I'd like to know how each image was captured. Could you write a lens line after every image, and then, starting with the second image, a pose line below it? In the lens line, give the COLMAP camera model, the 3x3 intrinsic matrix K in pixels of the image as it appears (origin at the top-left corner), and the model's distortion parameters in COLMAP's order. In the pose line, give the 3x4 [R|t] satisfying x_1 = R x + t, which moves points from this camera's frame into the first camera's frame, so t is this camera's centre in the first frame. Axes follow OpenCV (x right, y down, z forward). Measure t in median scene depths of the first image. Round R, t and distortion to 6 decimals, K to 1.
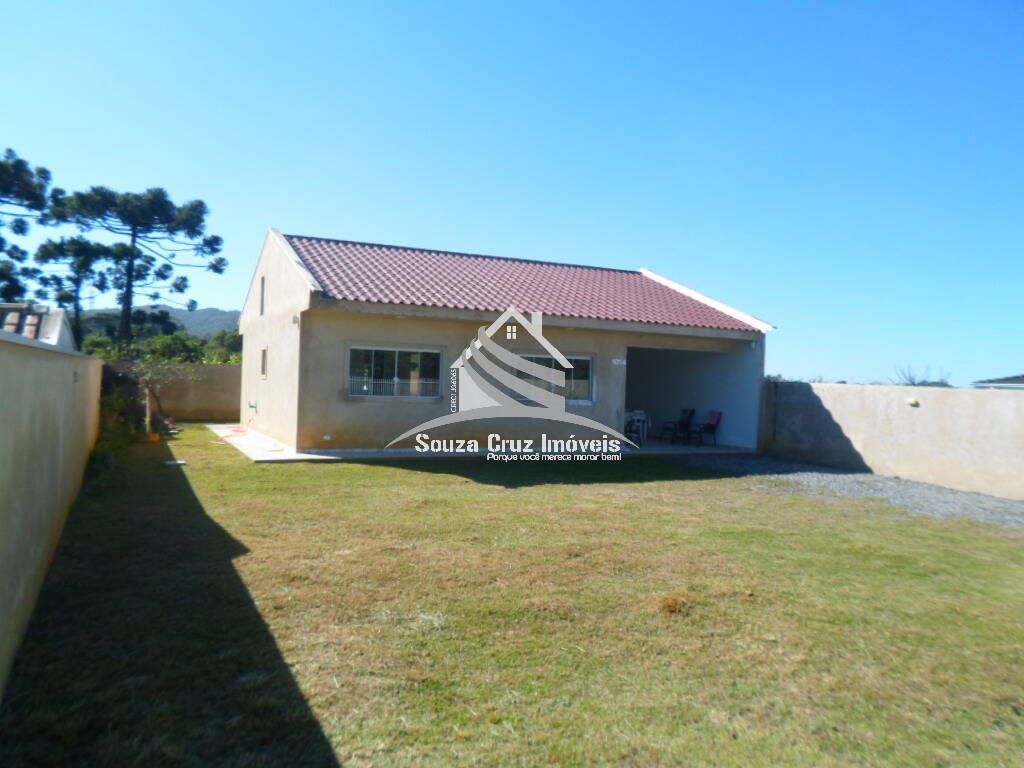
lens RADIAL K [[790.6, 0, 508.6], [0, 790.6, 381.2], [0, 0, 1]] dist [-0.017236, 0.014226]
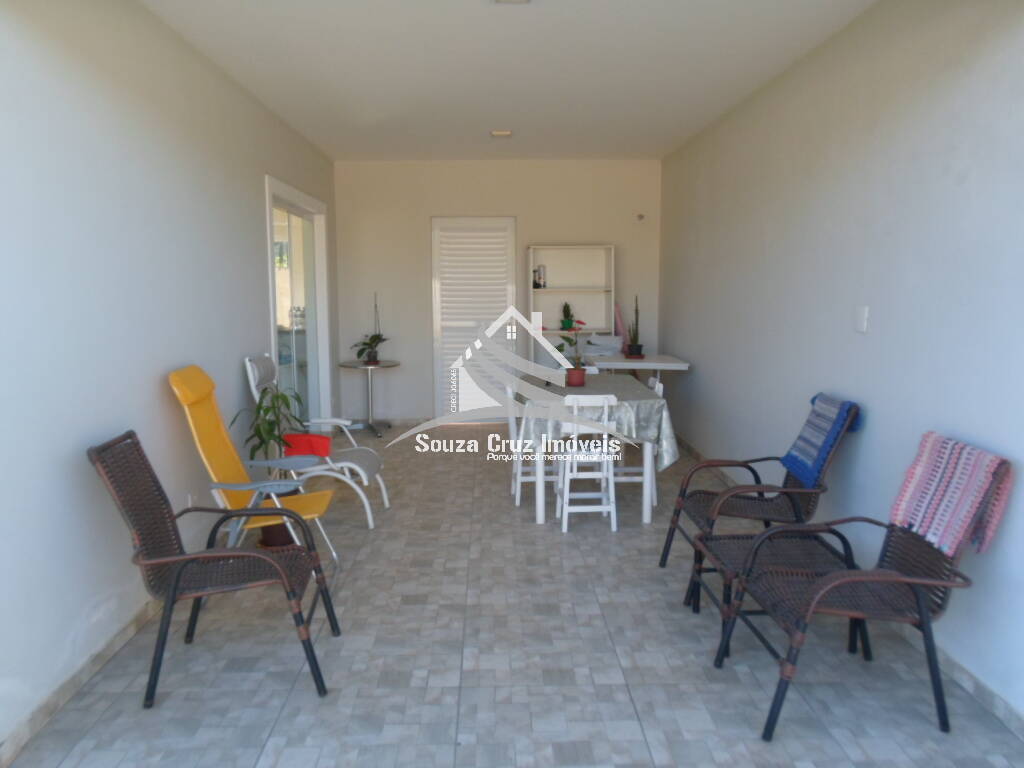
lens RADIAL K [[790.6, 0, 508.6], [0, 790.6, 381.2], [0, 0, 1]] dist [-0.017236, 0.014226]
pose [[0.906372, 0.012268, -0.422302, 0.241892], [0.036381, 0.993599, 0.106948, 0.011230], [0.420911, -0.112299, 0.900124, 0.830275]]
